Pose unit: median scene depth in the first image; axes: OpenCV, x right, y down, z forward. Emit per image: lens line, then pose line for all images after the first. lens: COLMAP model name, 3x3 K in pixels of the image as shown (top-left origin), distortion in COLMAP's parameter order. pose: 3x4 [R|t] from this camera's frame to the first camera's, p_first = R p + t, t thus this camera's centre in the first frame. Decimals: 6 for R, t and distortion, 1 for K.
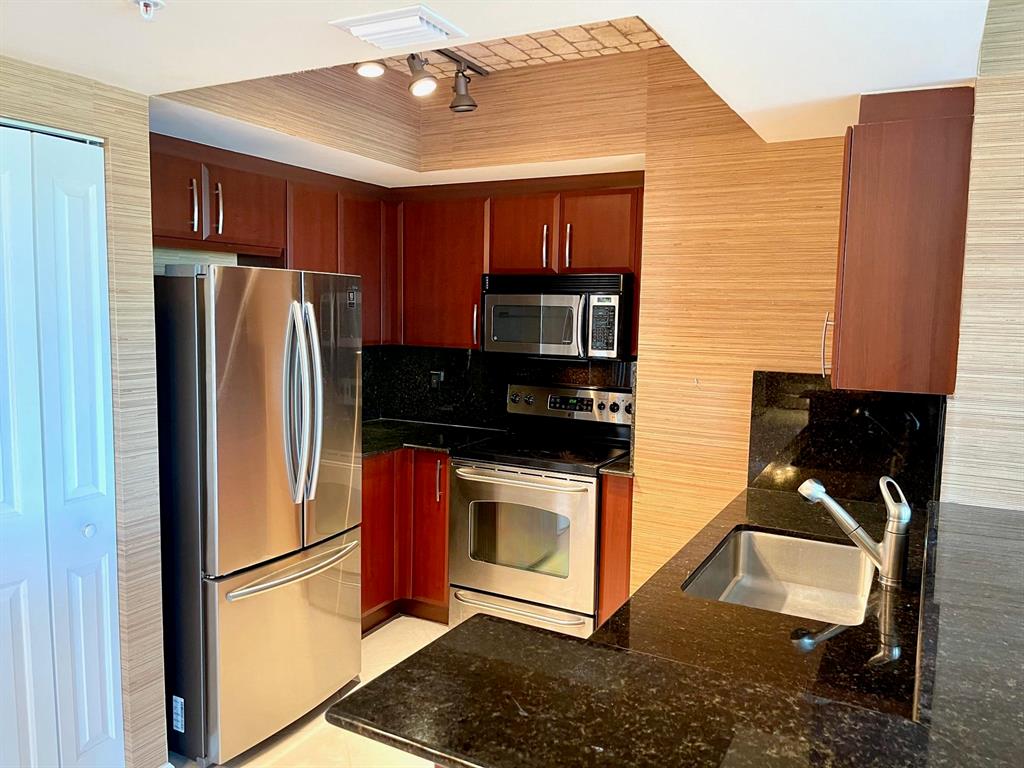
lens RADIAL K [[785.9, 0, 510.2], [0, 785.9, 381.9], [0, 0, 1]] dist [0.042583, -0.042797]
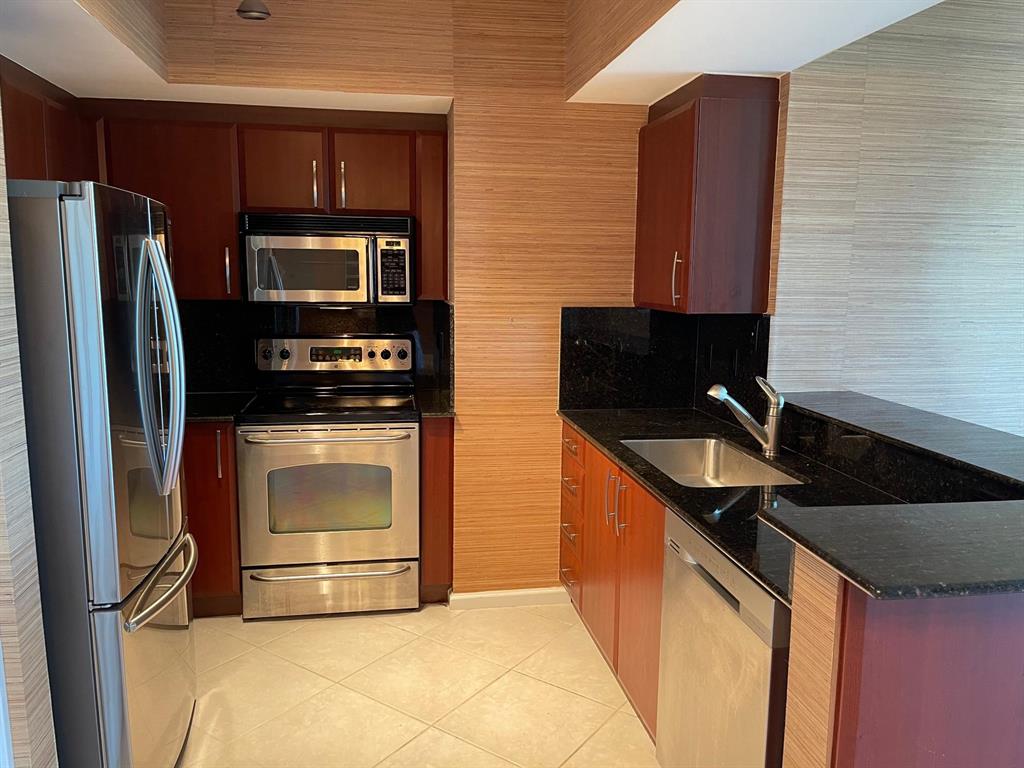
lens RADIAL K [[785.9, 0, 514.9], [0, 785.9, 386.6], [0, 0, 1]] dist [0.042583, -0.042797]
pose [[0.785788, -0.099899, 0.610375, -0.423335], [0.063867, 0.994700, 0.080580, 0.003897], [-0.615190, -0.024336, 0.788003, 0.142848]]
